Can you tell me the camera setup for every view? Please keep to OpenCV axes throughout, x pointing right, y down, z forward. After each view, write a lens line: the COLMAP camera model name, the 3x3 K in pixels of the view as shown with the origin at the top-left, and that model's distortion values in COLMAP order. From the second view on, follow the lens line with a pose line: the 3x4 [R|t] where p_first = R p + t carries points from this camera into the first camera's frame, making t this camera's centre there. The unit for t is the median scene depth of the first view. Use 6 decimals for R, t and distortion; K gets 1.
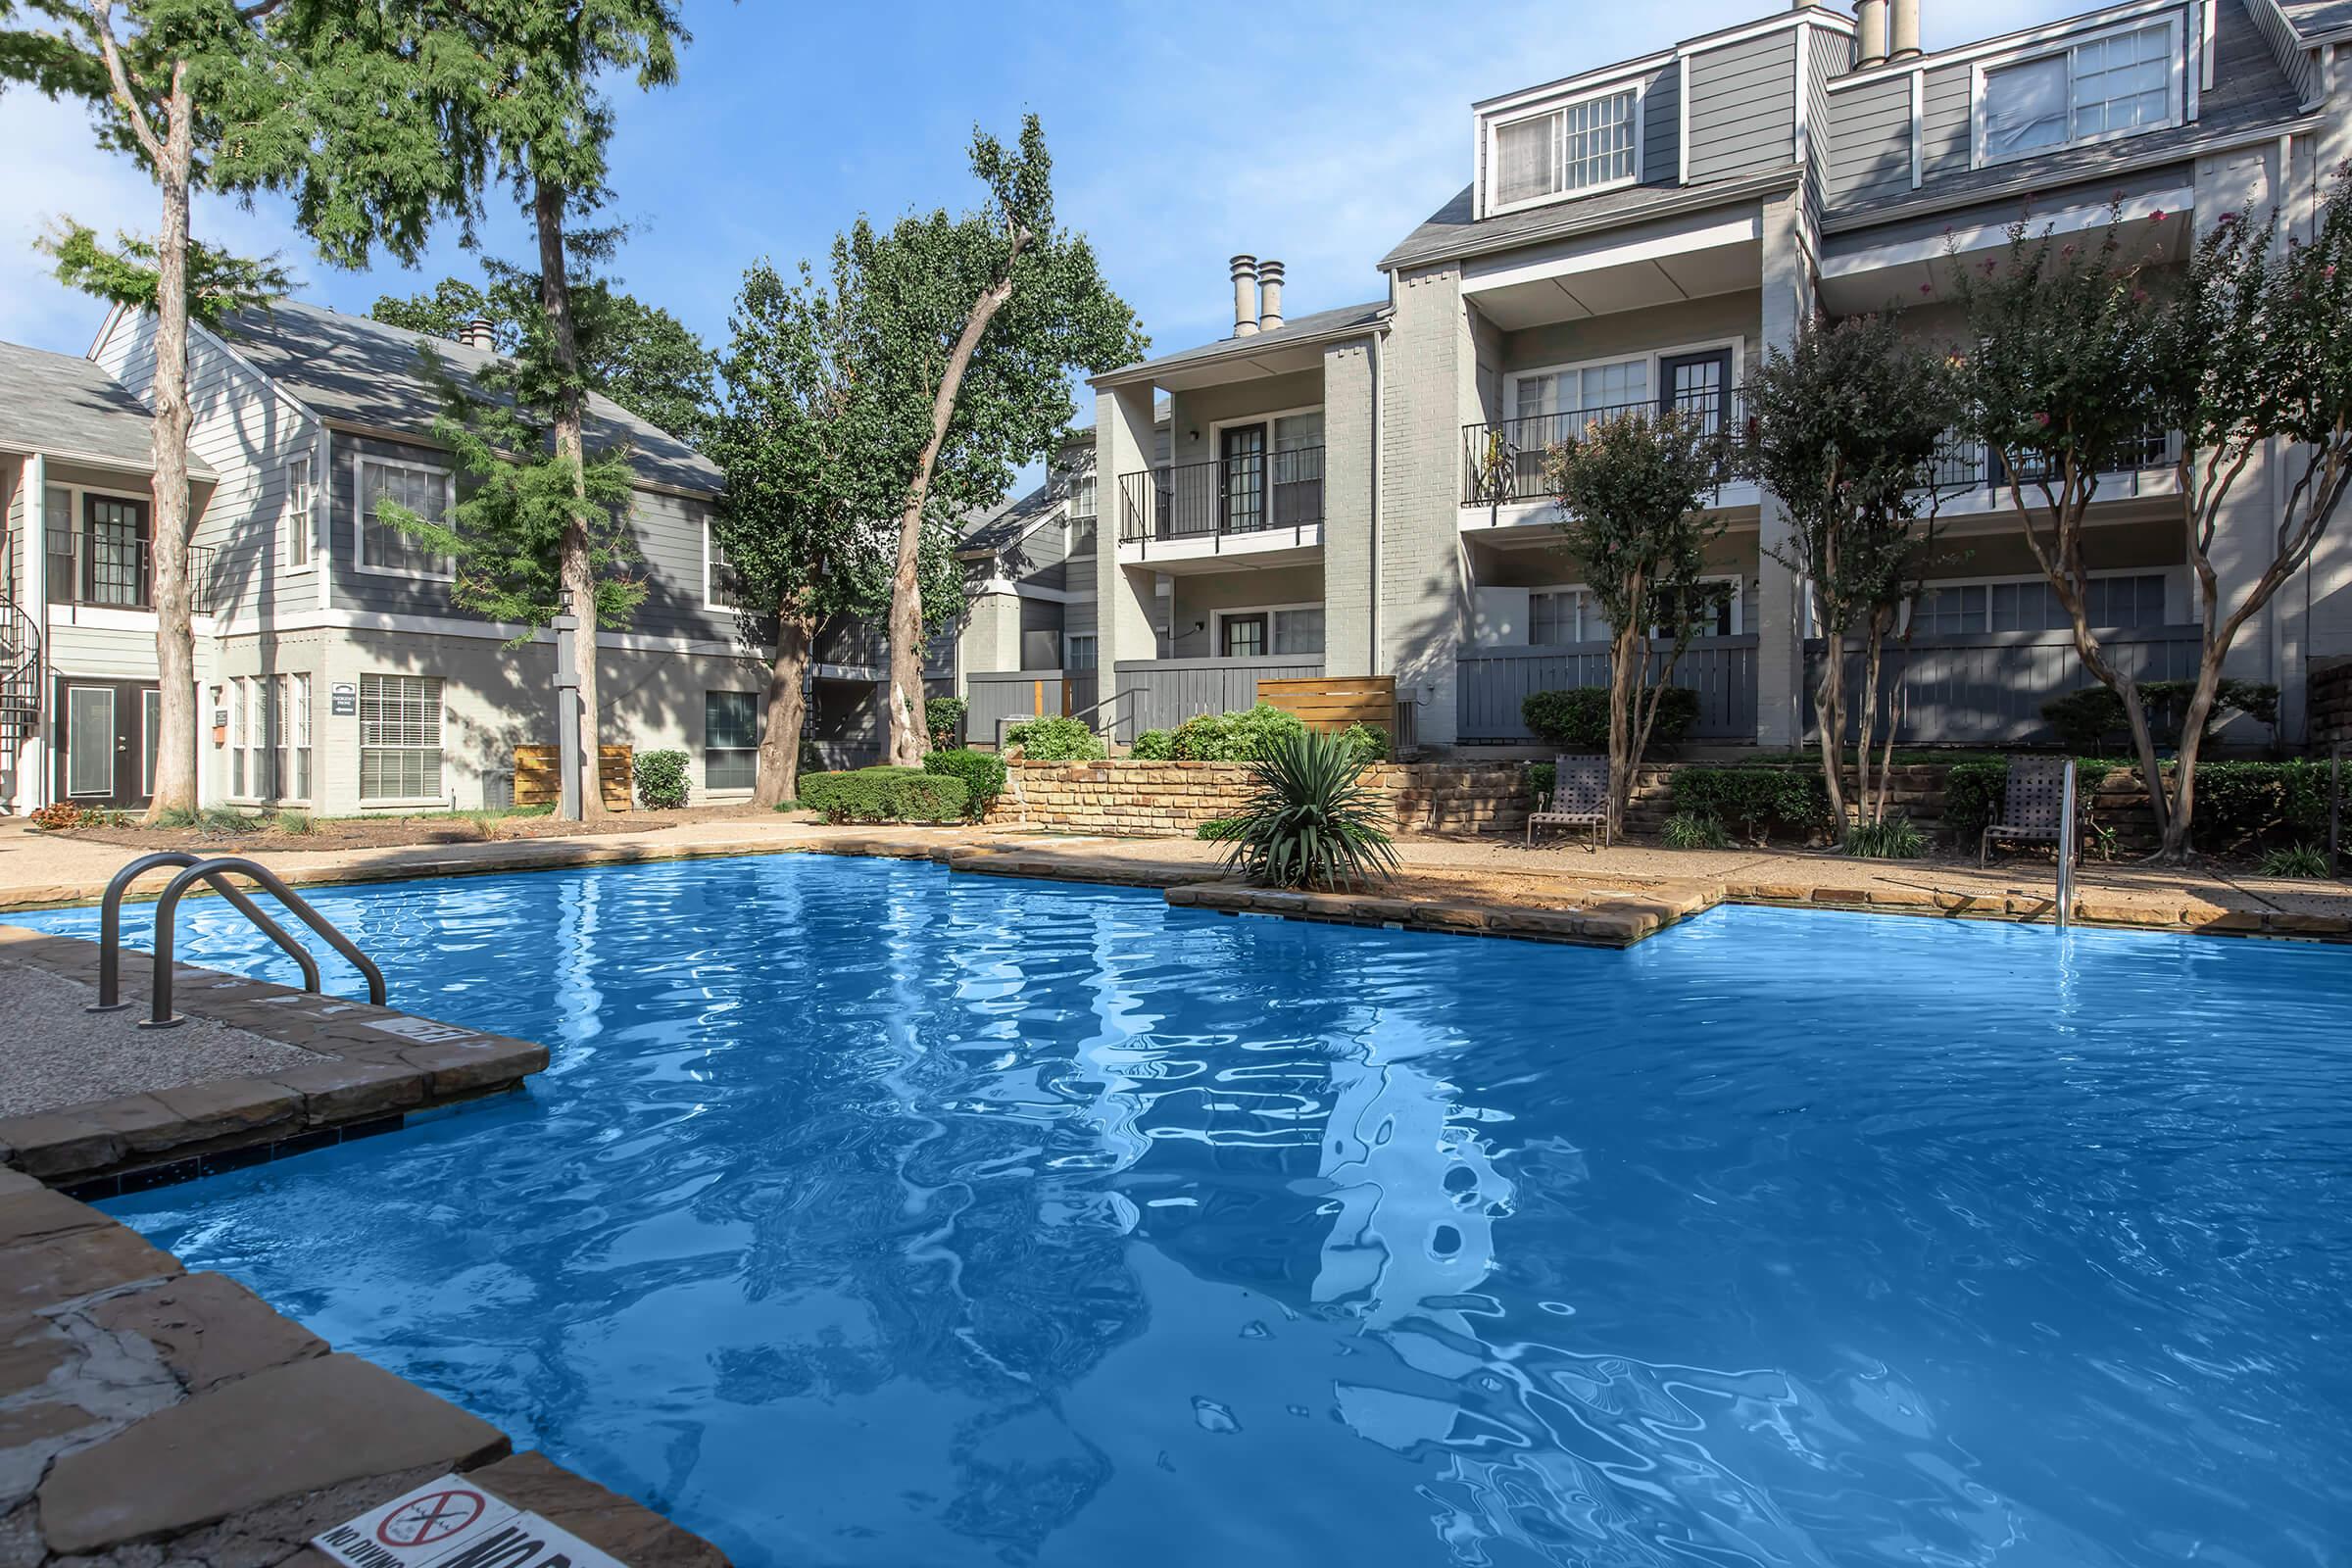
lens RADIAL K [[1298.9, 0, 1156.4], [0, 1298.9, 763.7], [0, 0, 1]] dist [-0.012448, 0.005903]
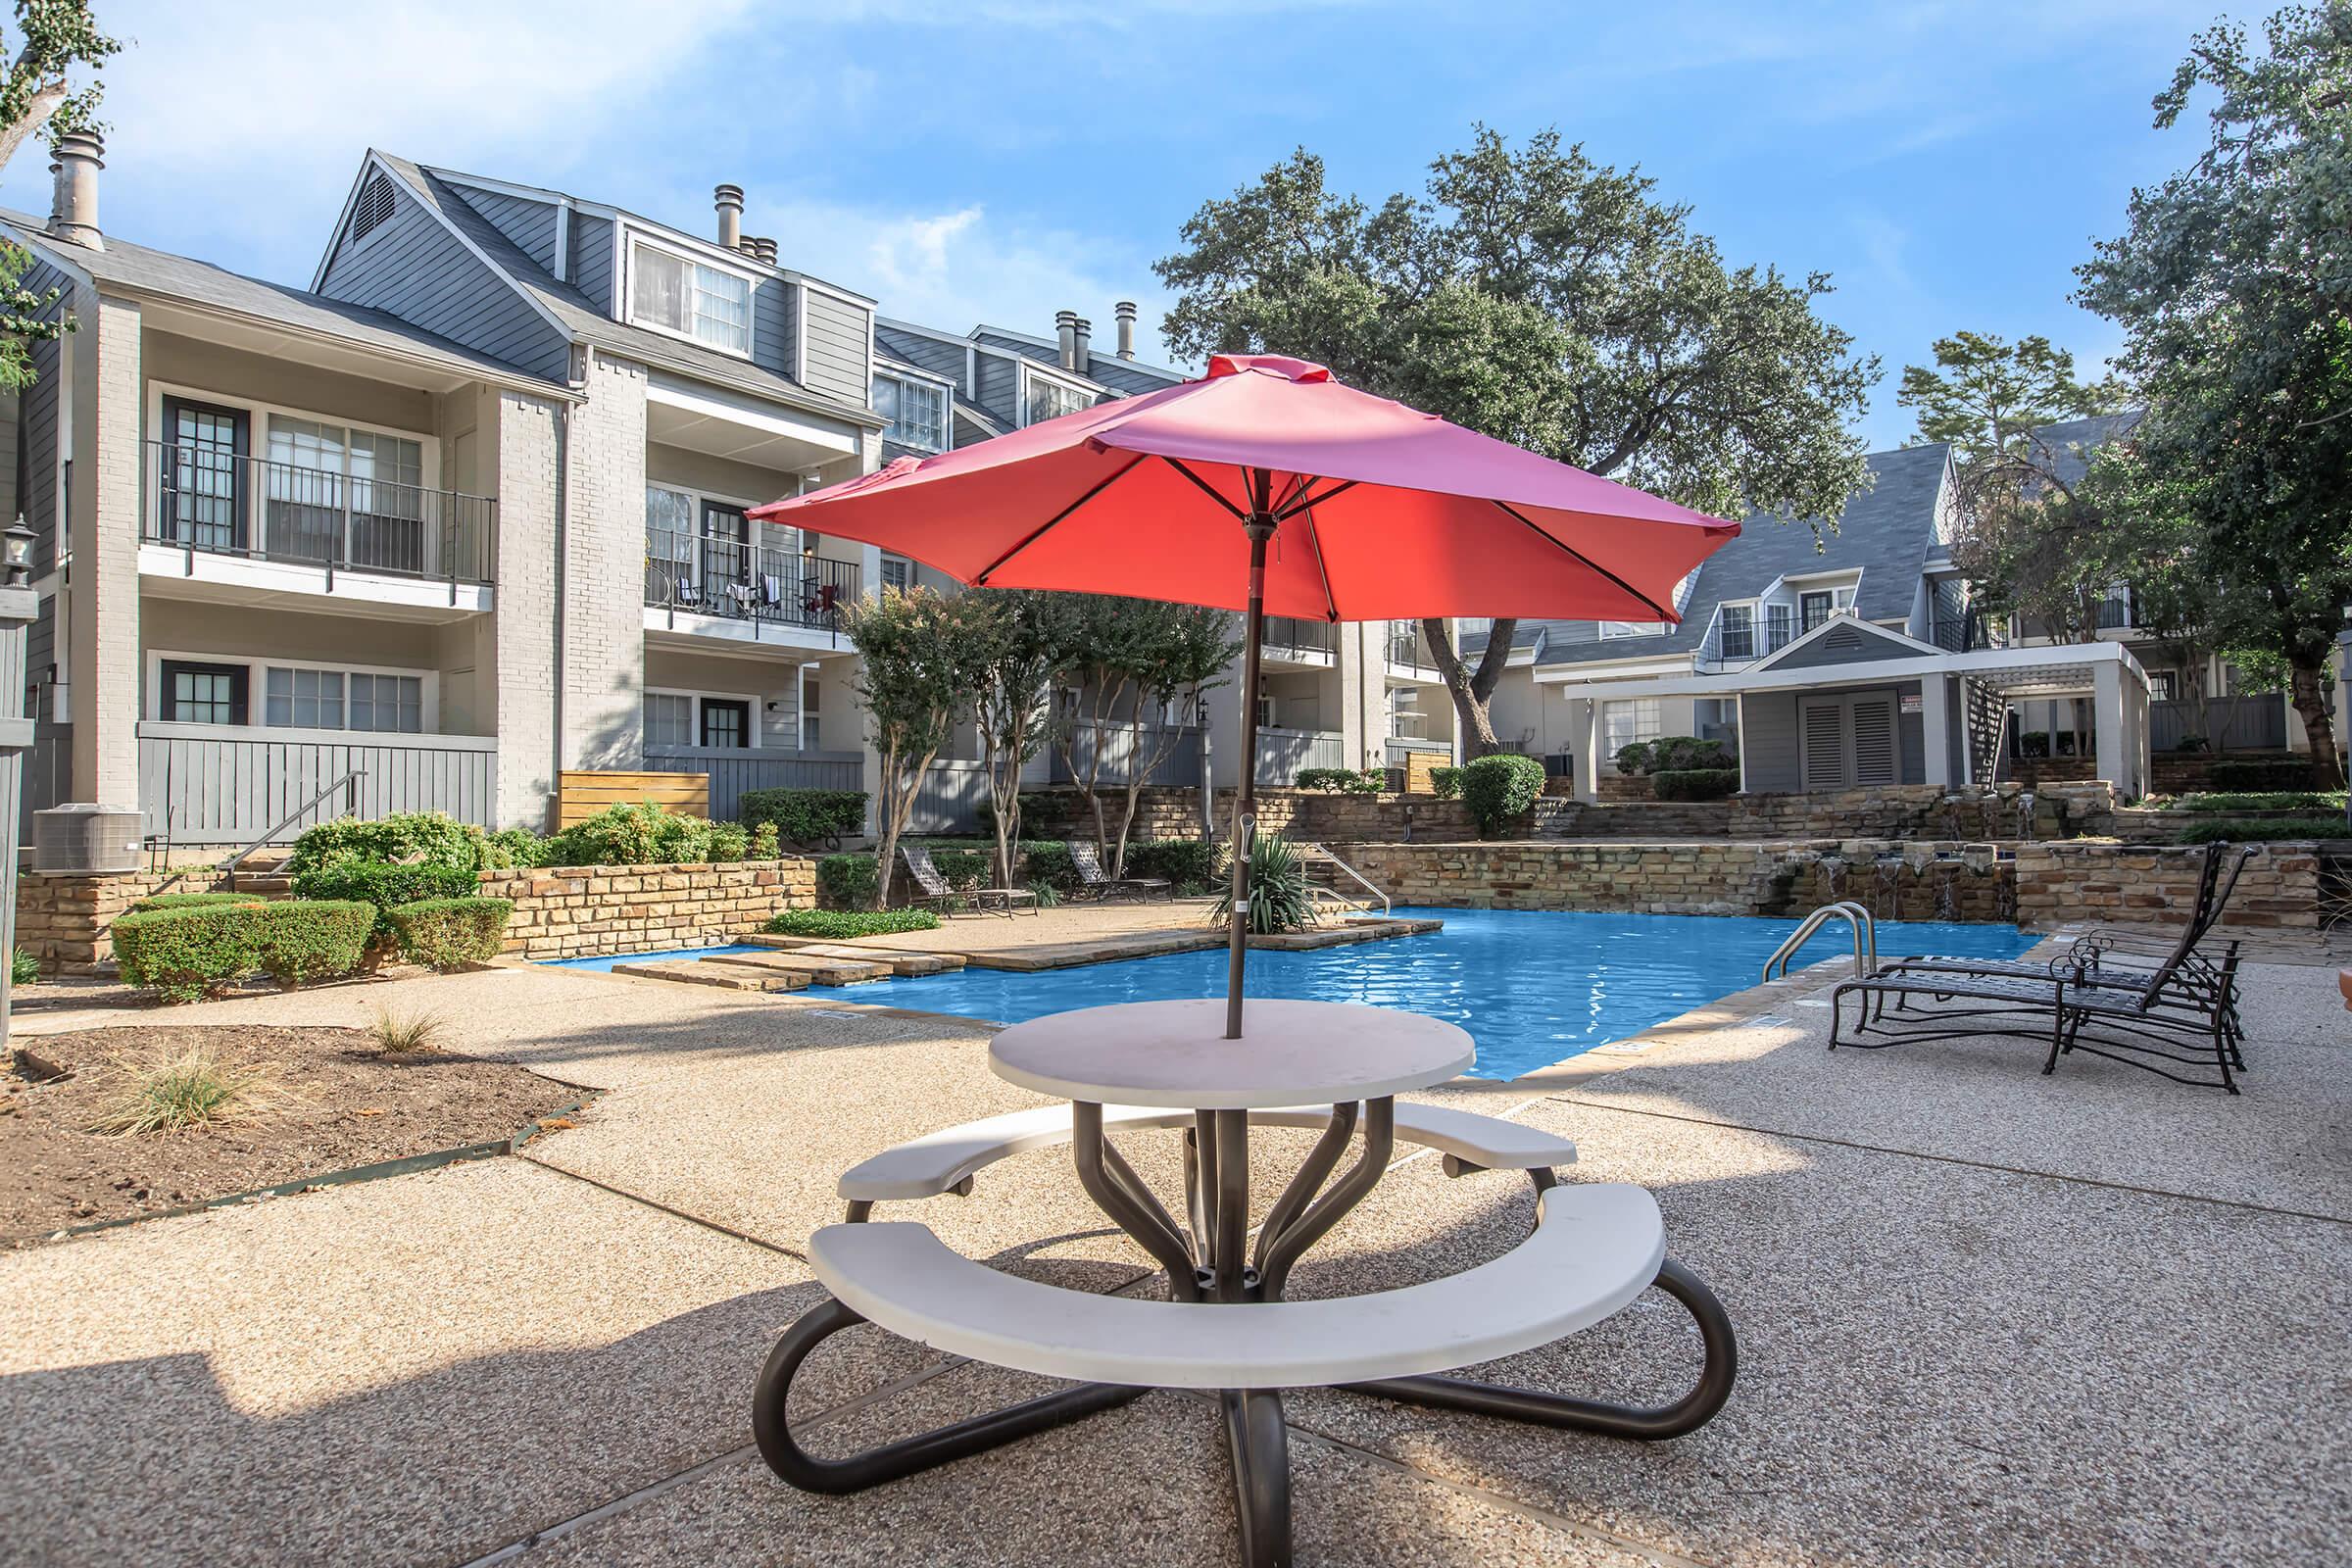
lens RADIAL K [[1387.7, 0, 1186.7], [0, 1387.7, 774.0], [0, 0, 1]] dist [-0.041398, 0.014674]
pose [[0.062274, 0.028713, 0.997646, -0.812845], [0.019438, 0.999362, -0.029976, -0.025724], [-0.997870, 0.021259, 0.061676, 0.514179]]
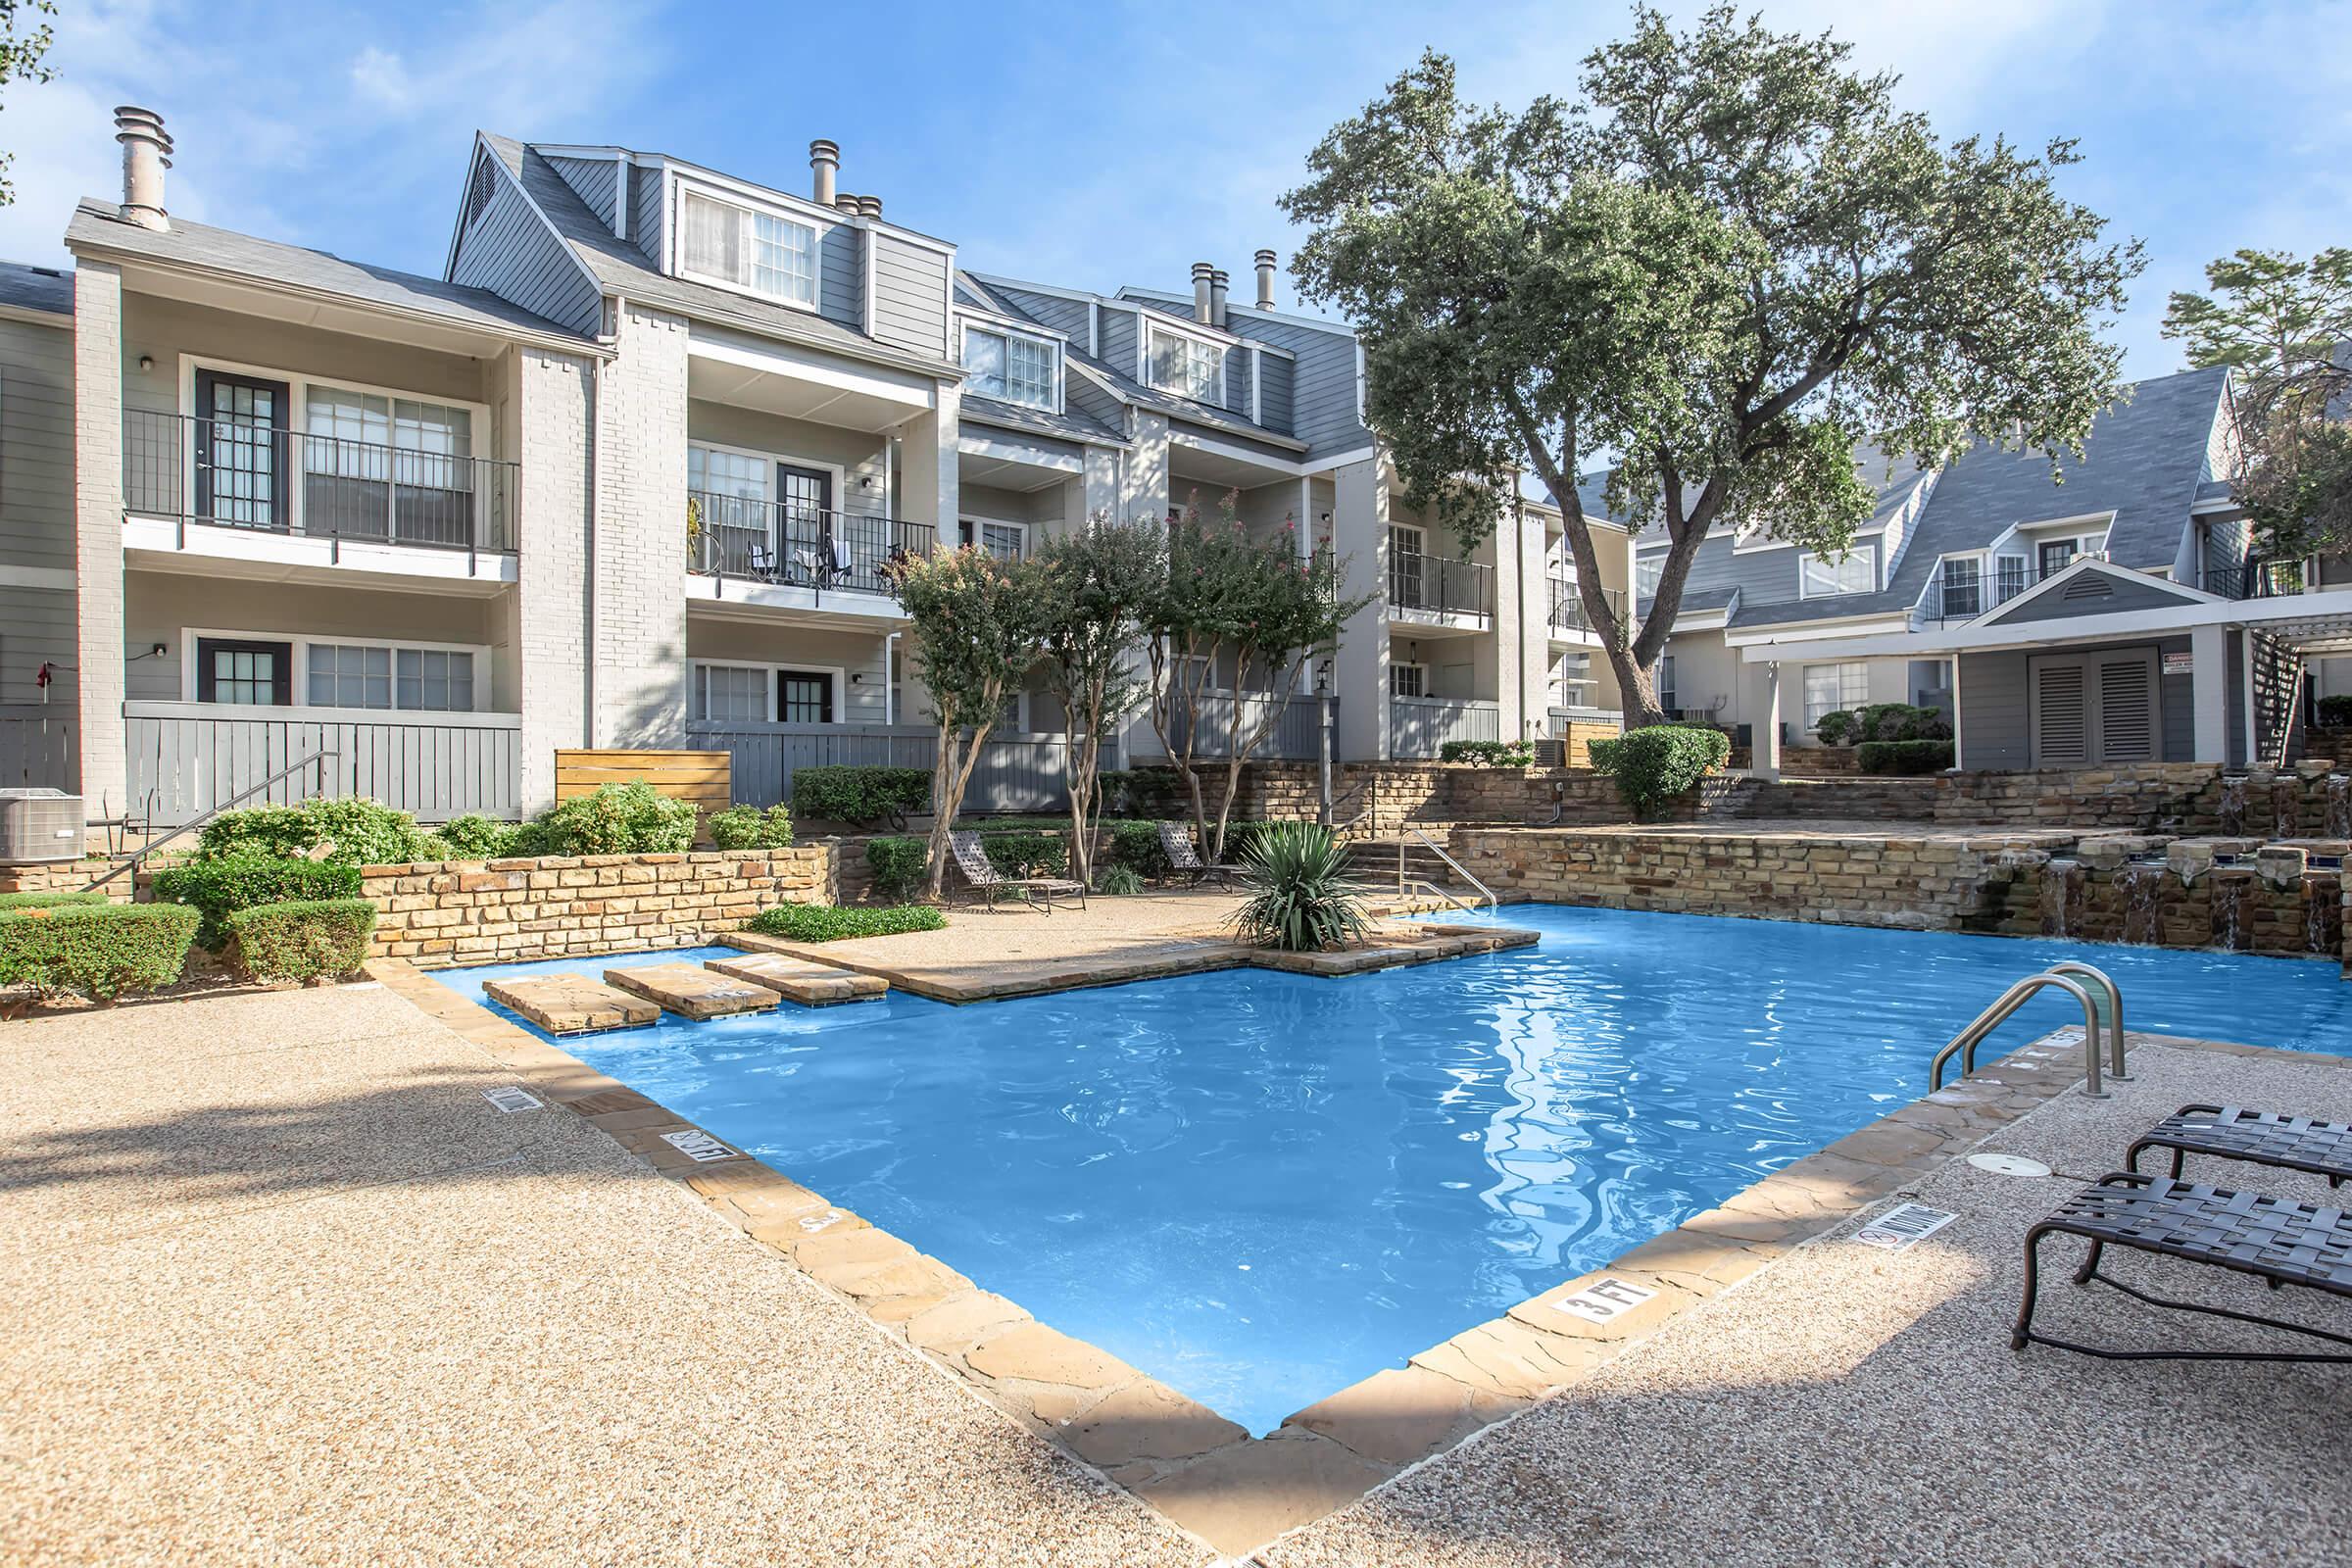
lens RADIAL K [[1283.2, 0, 1179.2], [0, 1283.2, 780.9], [0, 0, 1]] dist [-0.043363, 0.014070]
pose [[0.240870, -0.001979, 0.970555, -0.595602], [0.015489, 0.999878, -0.001806, -0.036684], [-0.970434, 0.015468, 0.240872, 0.422277]]
